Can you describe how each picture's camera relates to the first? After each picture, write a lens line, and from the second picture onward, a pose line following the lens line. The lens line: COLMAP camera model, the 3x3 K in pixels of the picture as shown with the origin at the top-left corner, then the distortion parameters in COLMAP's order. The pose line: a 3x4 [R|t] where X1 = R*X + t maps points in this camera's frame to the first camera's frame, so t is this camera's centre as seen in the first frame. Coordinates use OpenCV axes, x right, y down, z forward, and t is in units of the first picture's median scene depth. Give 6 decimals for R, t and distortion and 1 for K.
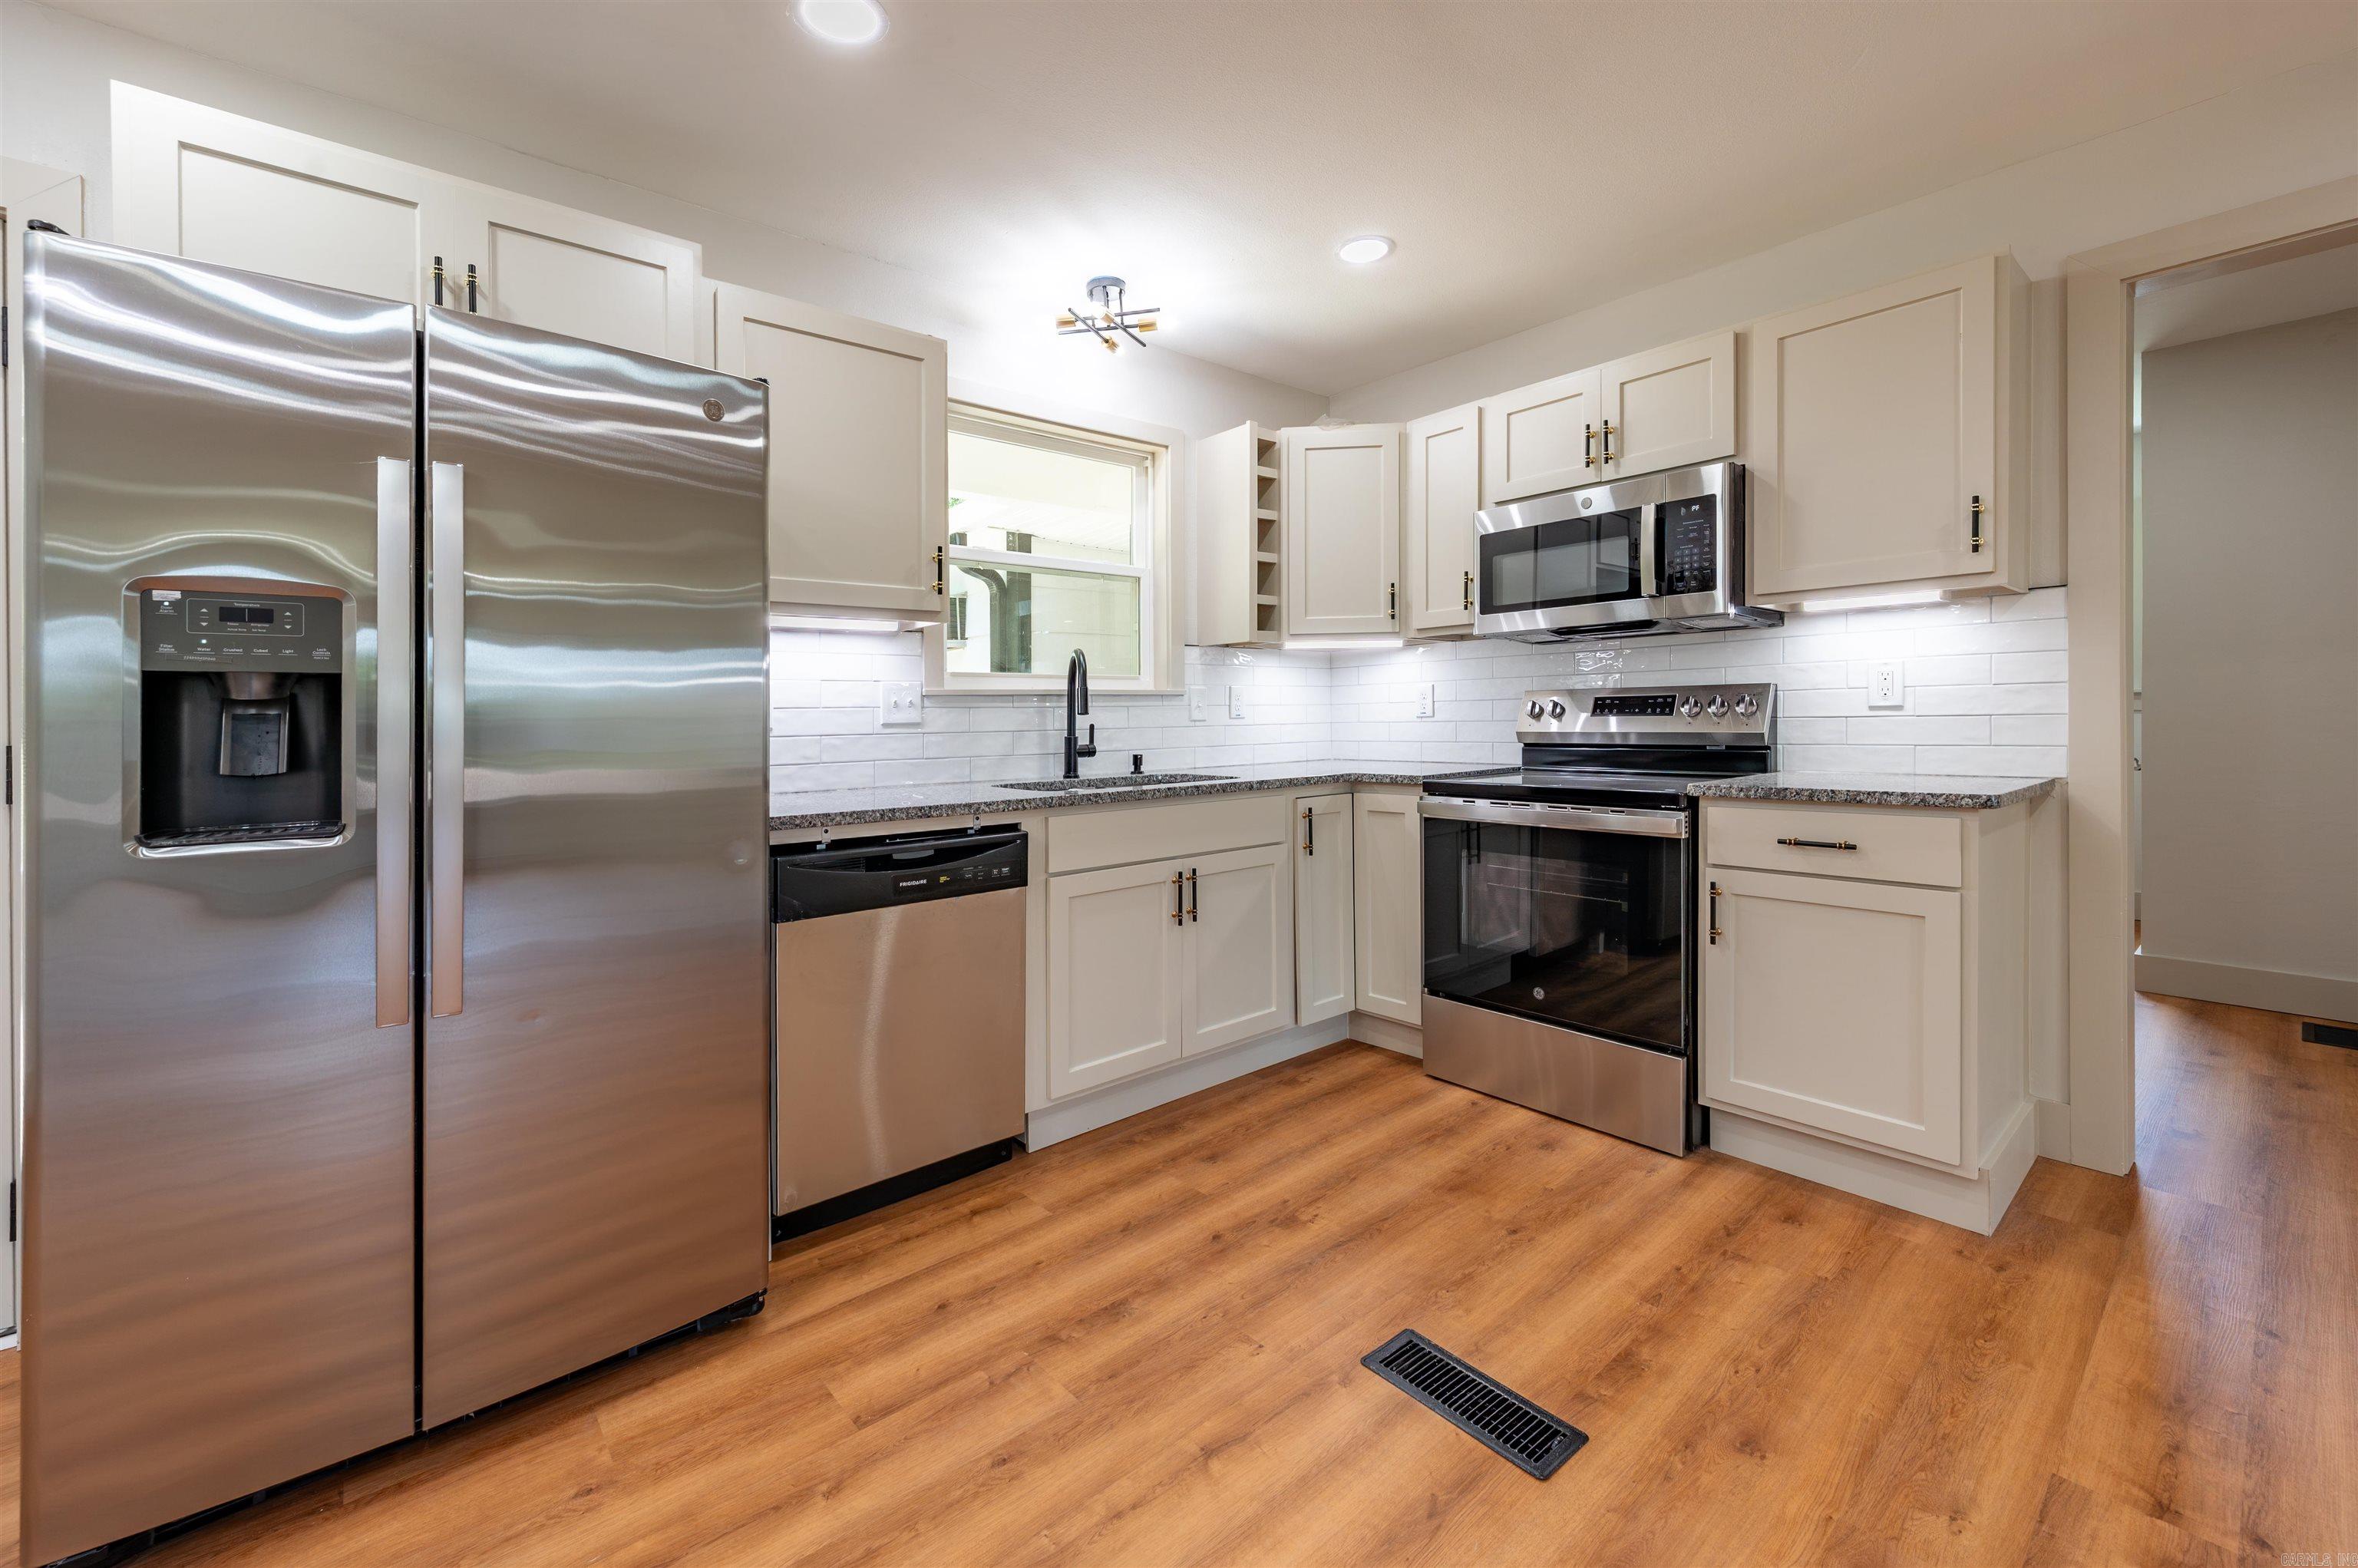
lens RADIAL K [[962.1, 0, 1176.5], [0, 962.1, 708.6], [0, 0, 1]] dist [0.005677, -0.000422]
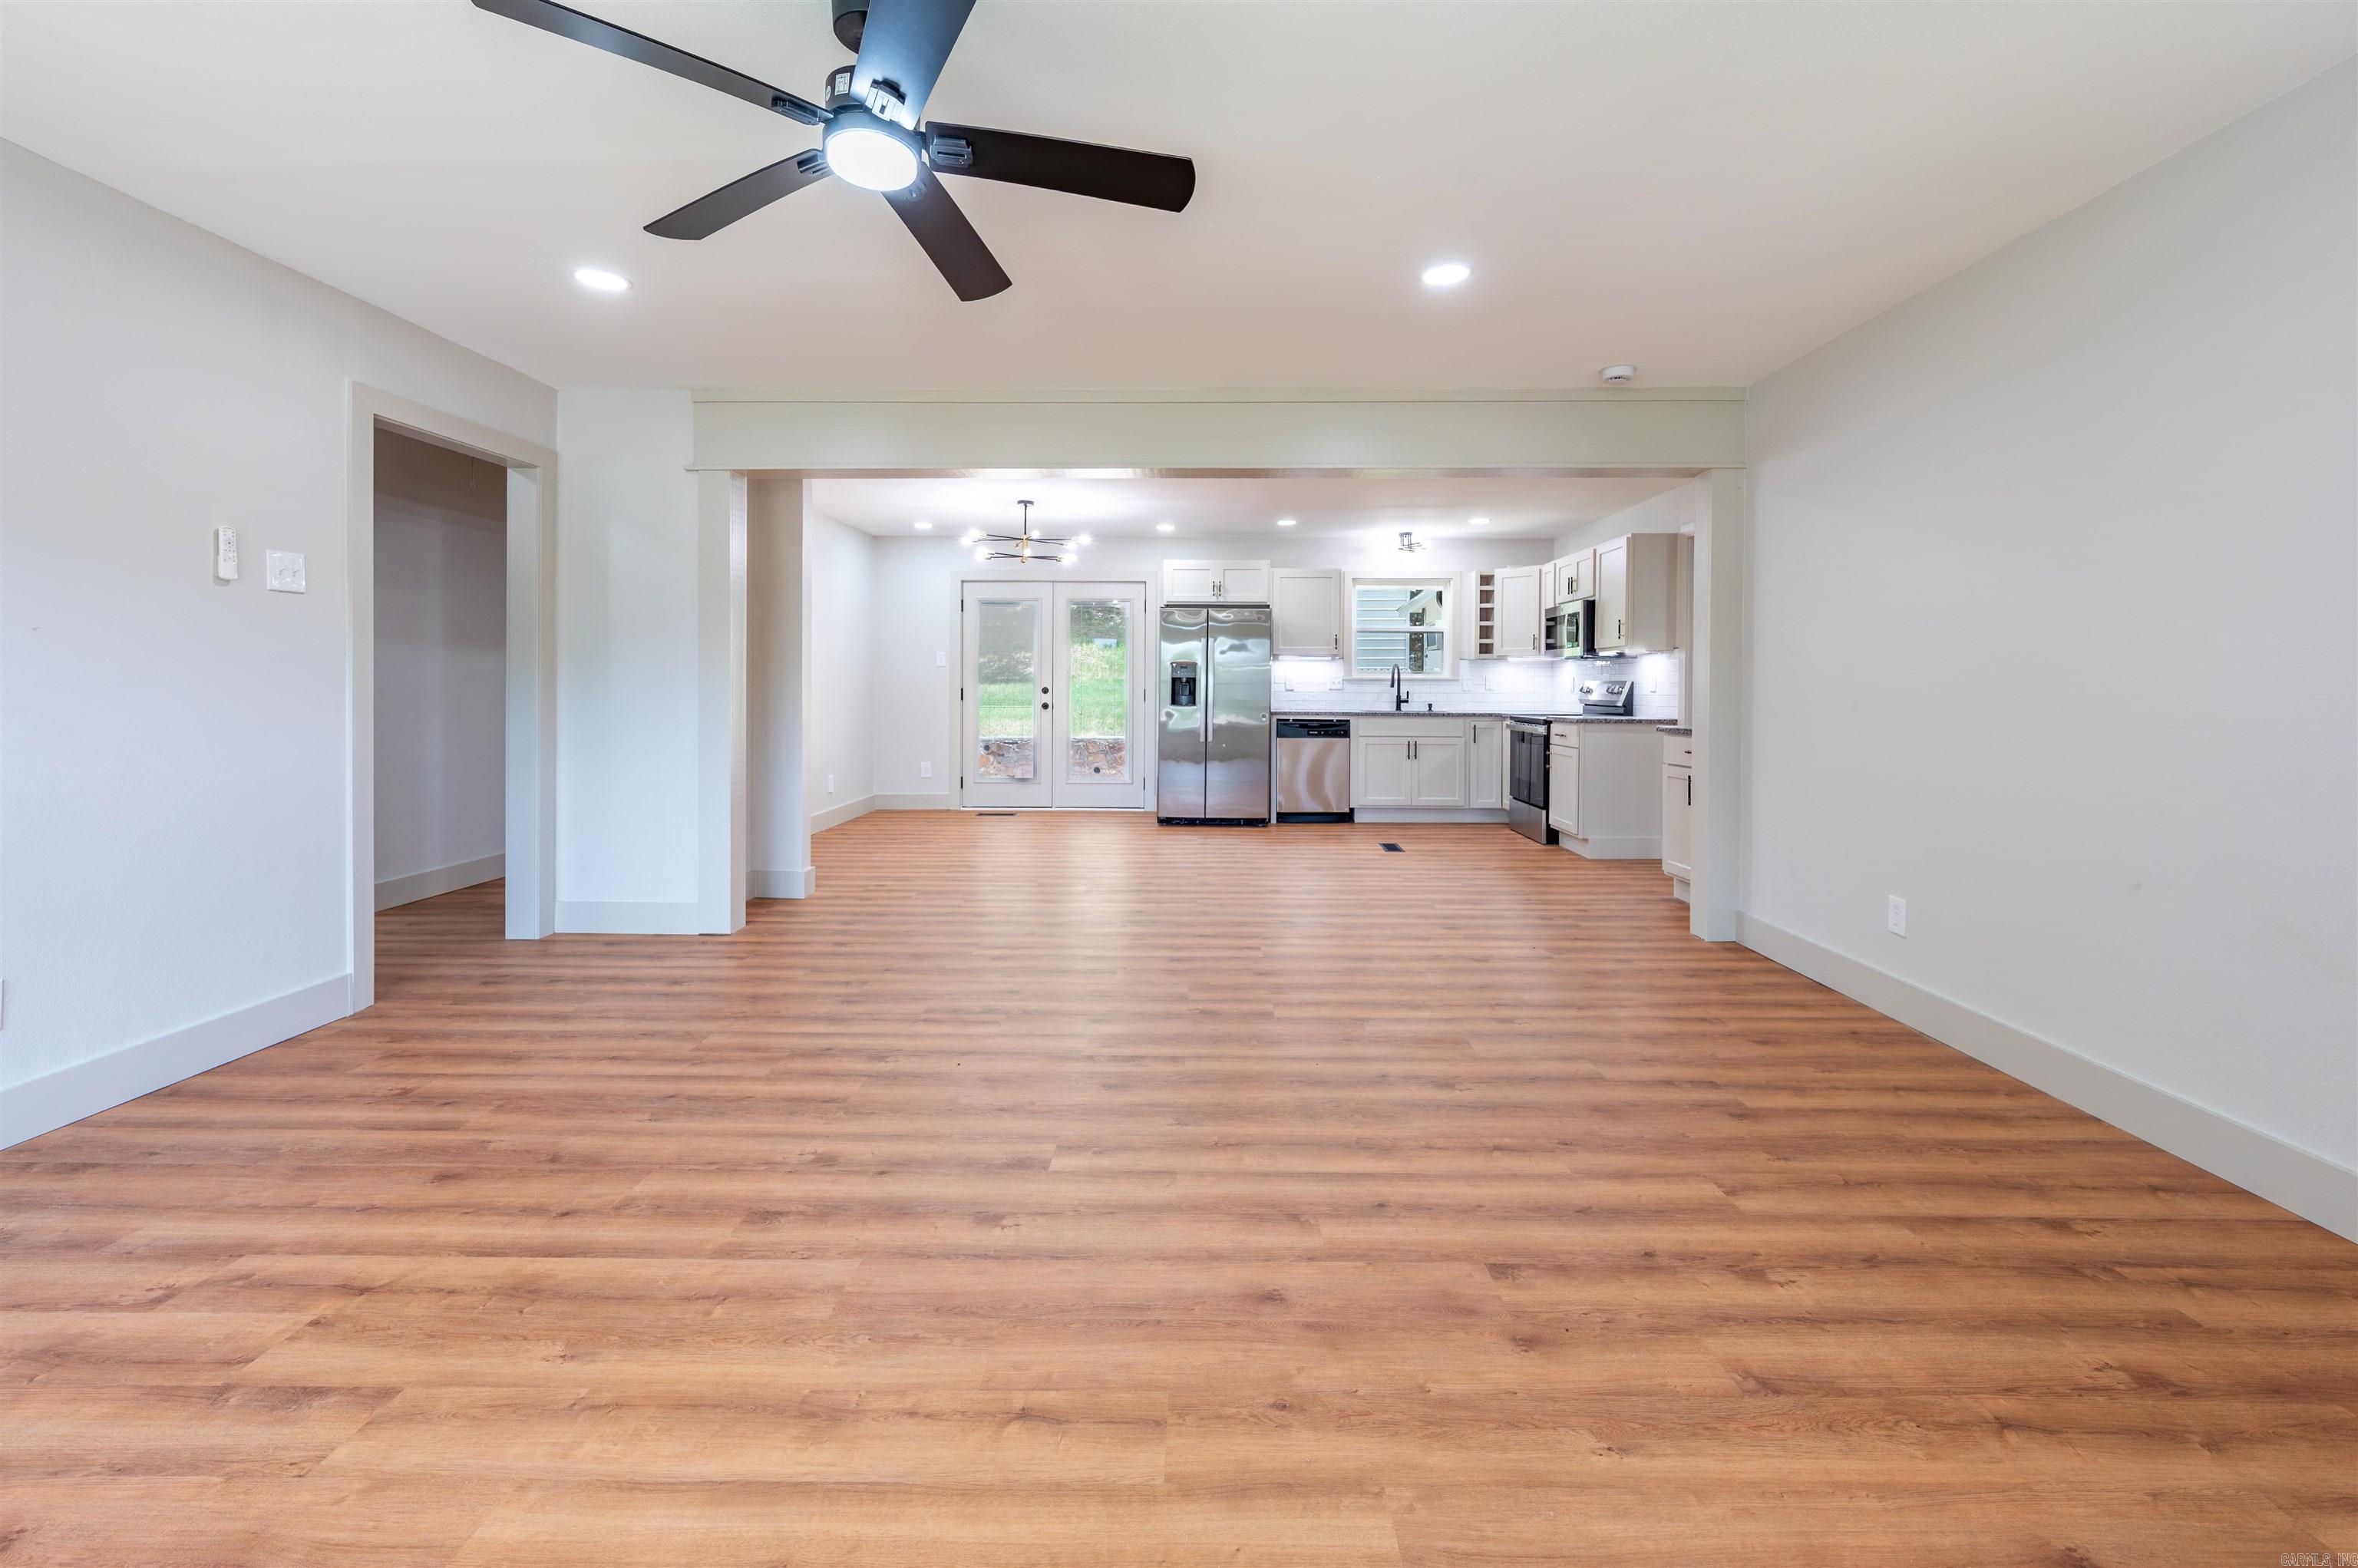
lens RADIAL K [[992.5, 0, 1190.3], [0, 992.5, 641.2], [0, 0, 1]] dist [0.000590, -0.000013]
pose [[0.753925, -0.007014, -0.656923, 1.506343], [-0.013213, 0.999579, -0.025836, -0.050896], [0.656828, 0.028158, 0.753515, -1.753149]]
